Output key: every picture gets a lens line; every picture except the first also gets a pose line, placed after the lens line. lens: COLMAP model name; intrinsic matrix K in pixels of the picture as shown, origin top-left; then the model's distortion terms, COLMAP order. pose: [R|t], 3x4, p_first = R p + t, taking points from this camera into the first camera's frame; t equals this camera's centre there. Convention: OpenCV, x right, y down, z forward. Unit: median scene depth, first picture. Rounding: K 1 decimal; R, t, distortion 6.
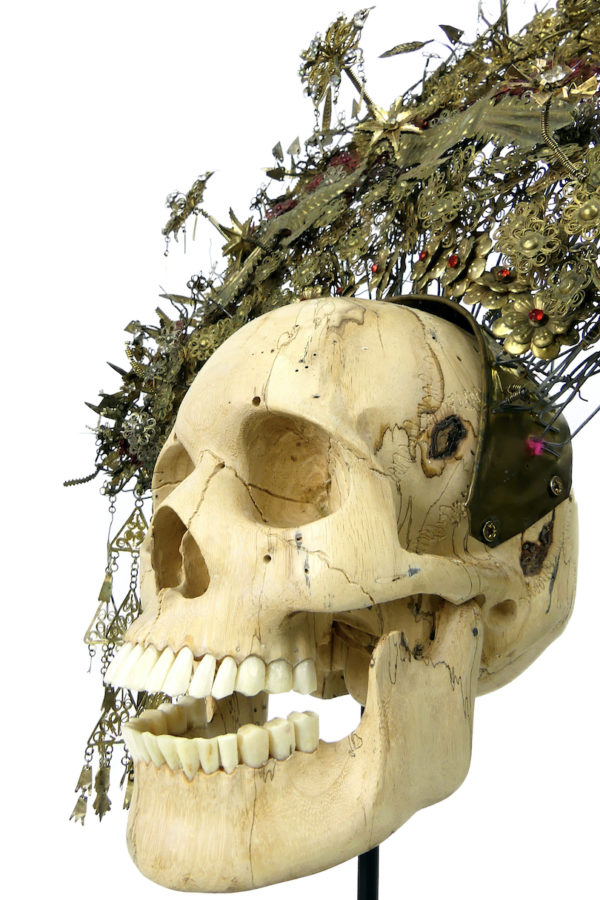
lens RADIAL K [[723.0, 0, 300.0], [0, 723.0, 450.0], [0, 0, 1]] dist [-0.002084, -0.001012]
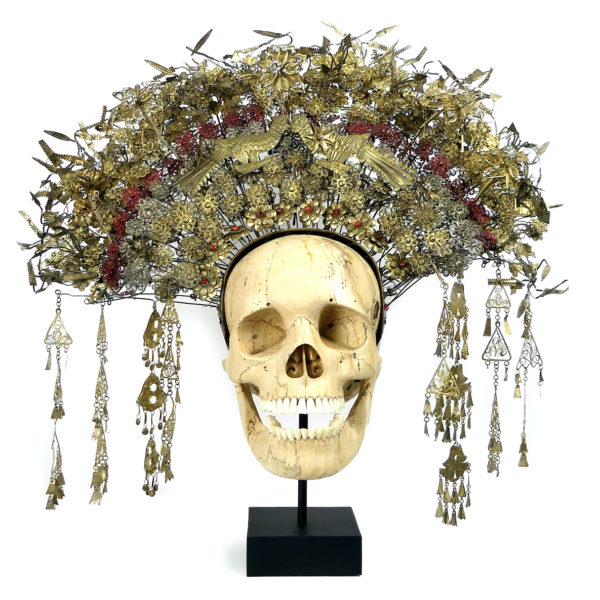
lens RADIAL K [[924.5, 0, 300.0], [0, 924.5, 300.0], [0, 0, 1]] dist [-0.010116, -0.022634]
pose [[0.696308, -0.040065, 0.716624, -2.475906], [-0.130642, 0.974687, 0.181432, -0.646586], [-0.705753, -0.219953, 0.673449, -1.114397]]
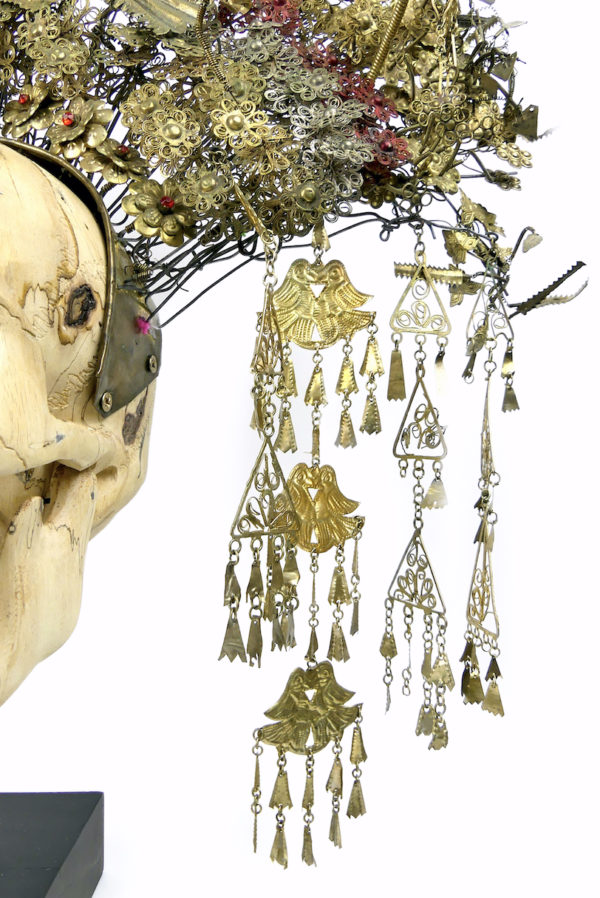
lens RADIAL K [[721.4, 0, 300.0], [0, 721.4, 449.0], [0, 0, 1]] dist [-0.002084, -0.001012]
pose [[0.705913, 0.006480, 0.708269, -0.289617], [-0.122751, 0.985946, 0.113323, 0.027453], [-0.697581, -0.166937, 0.696788, 0.064516]]
